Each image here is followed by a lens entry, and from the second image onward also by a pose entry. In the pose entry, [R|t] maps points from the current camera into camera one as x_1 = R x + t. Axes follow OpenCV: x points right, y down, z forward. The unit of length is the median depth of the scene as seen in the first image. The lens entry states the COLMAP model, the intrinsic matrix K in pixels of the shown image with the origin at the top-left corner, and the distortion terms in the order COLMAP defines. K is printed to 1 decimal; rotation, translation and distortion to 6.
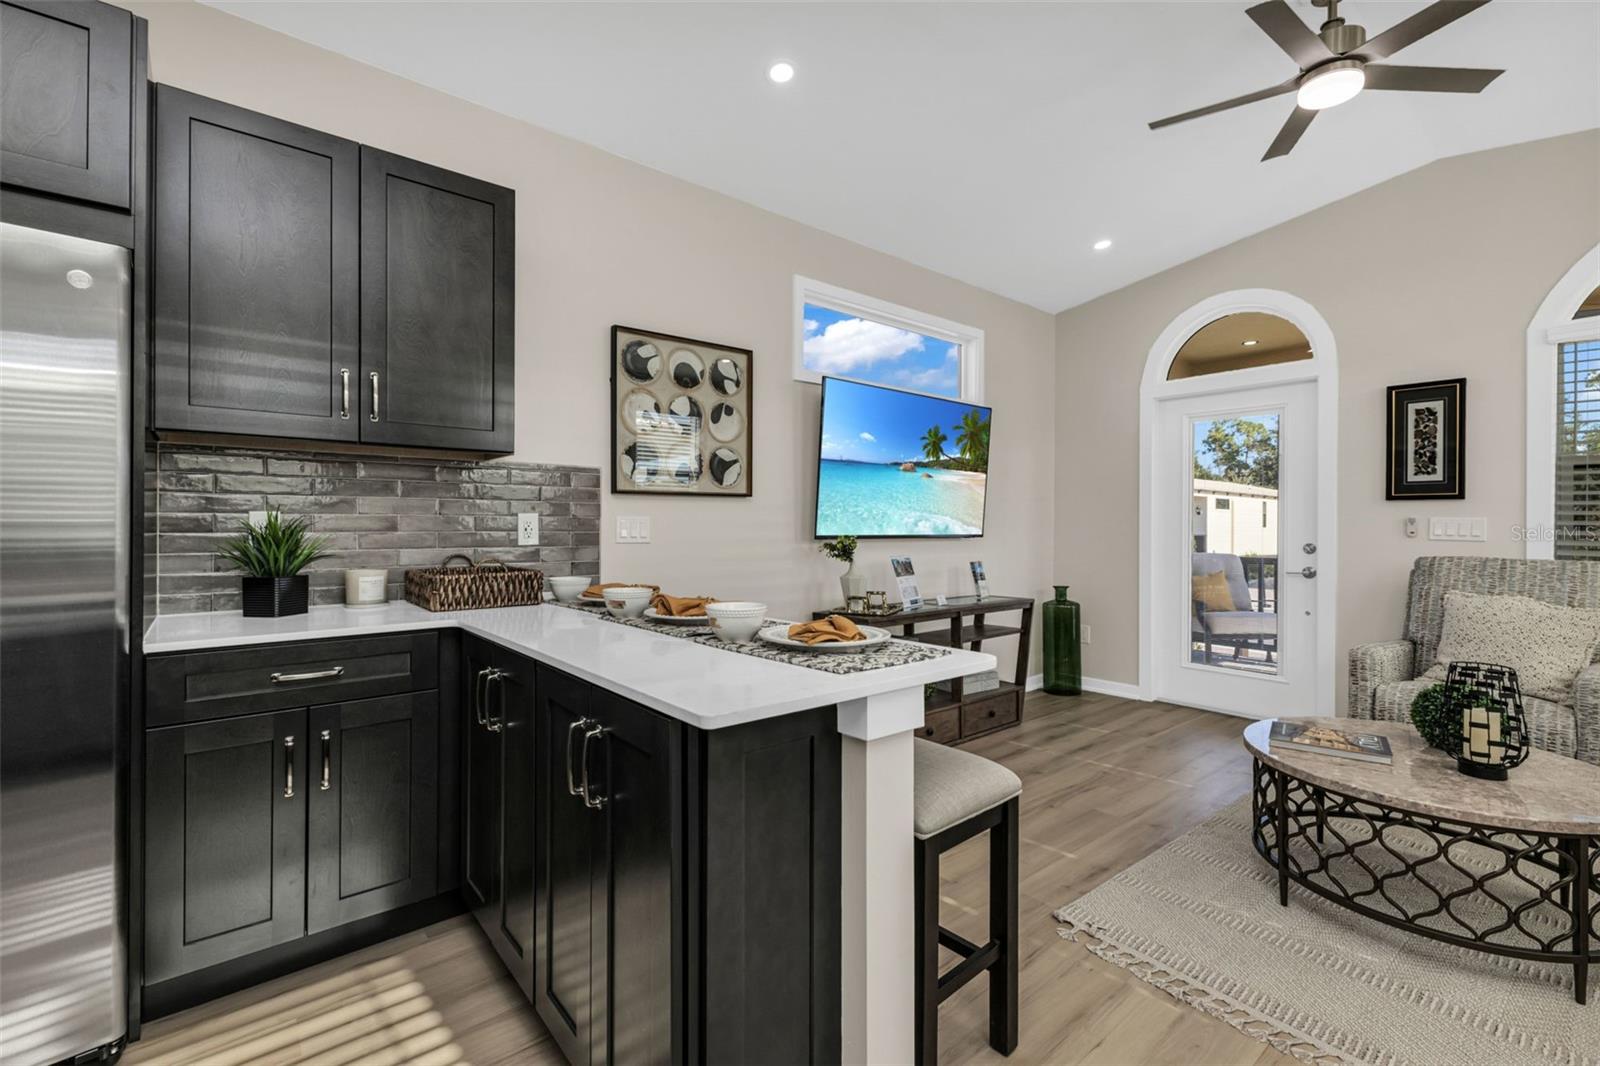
lens RADIAL K [[697.8, 0, 802.2], [0, 697.8, 522.7], [0, 0, 1]] dist [0.008963, -0.000813]
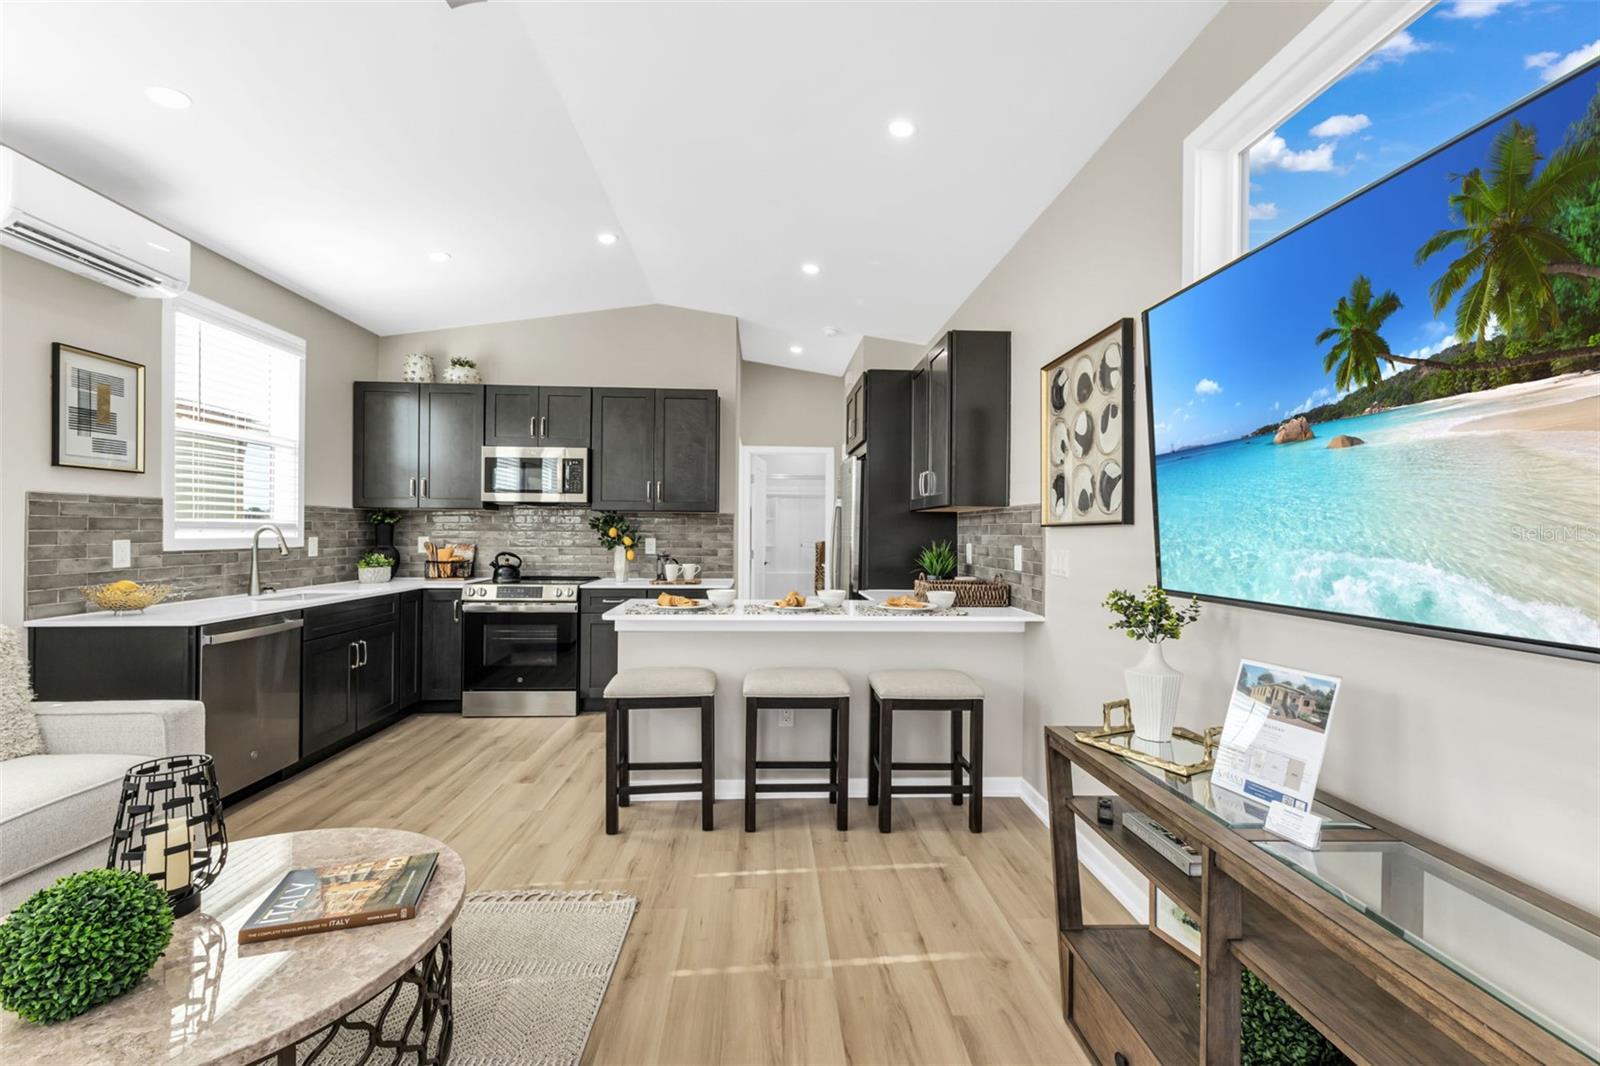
lens RADIAL K [[688.4, 0, 804.8], [0, 688.4, 529.6], [0, 0, 1]] dist [0.006499, -0.000142]
pose [[-0.596176, -0.010283, -0.802788, 0.692774], [-0.007732, 0.999945, -0.007066, -0.024616], [0.802816, 0.001995, -0.596223, 1.178799]]
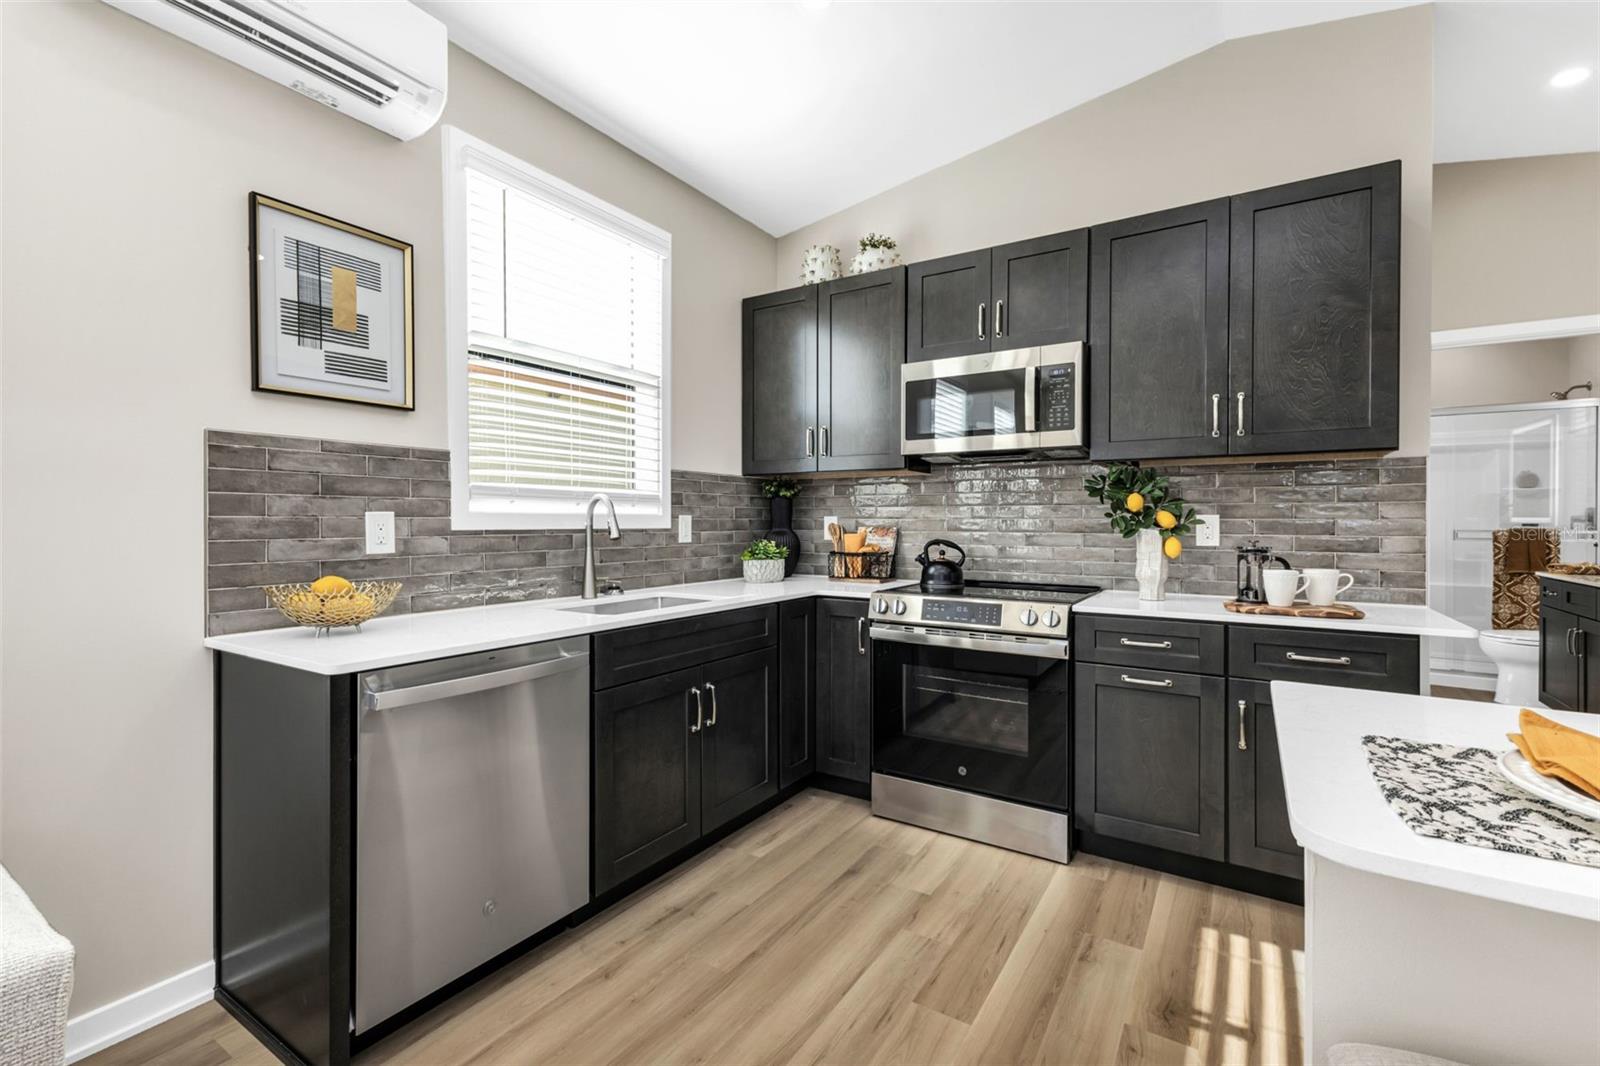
lens RADIAL K [[700.0, 0, 805.1], [0, 700.0, 524.5], [0, 0, 1]] dist [0.003918, 0.000206]
pose [[-0.953024, -0.003882, -0.302870, 0.312412], [-0.004286, 0.999991, 0.000667, -0.000299], [0.302865, 0.001934, -0.953032, 0.566122]]
